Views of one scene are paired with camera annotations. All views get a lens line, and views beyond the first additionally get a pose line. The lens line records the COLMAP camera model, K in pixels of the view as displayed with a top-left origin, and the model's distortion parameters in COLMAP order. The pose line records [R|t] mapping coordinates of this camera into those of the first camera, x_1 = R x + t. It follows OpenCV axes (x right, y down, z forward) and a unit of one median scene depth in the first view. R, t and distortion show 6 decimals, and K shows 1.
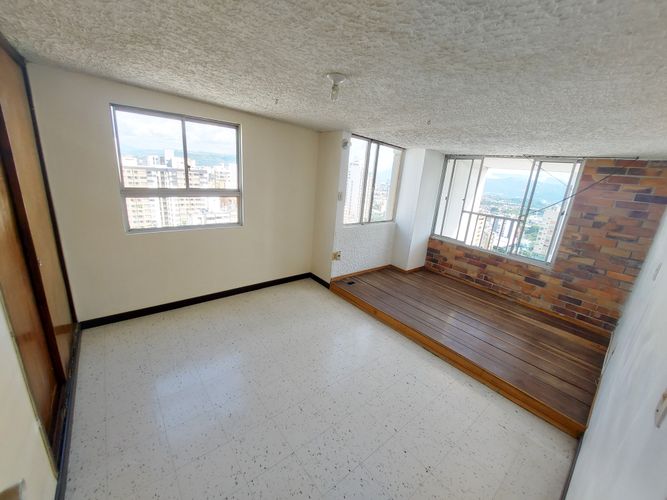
lens RADIAL K [[269.7, 0, 335.5], [0, 269.7, 250.4], [0, 0, 1]] dist [-0.002098, -0.000179]
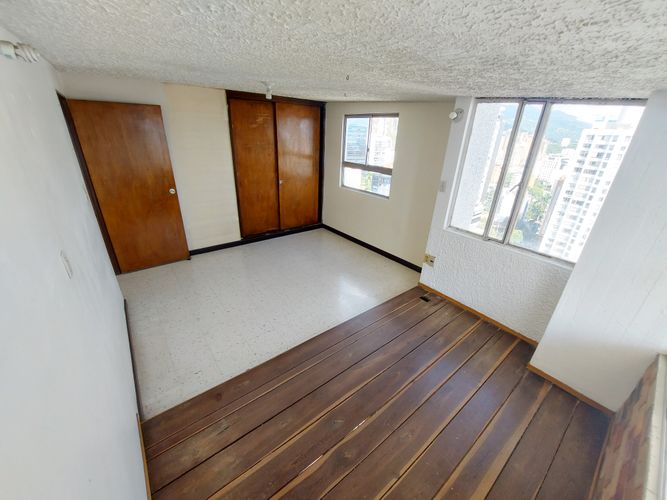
lens RADIAL K [[263.7, 0, 336.4], [0, 263.7, 249.4], [0, 0, 1]] dist [0.000109, 0.000017]
pose [[-0.018066, 0.333517, -0.942571, 0.809012], [-0.320729, 0.890972, 0.321406, -0.187915], [0.946999, 0.308116, 0.090872, 0.707119]]
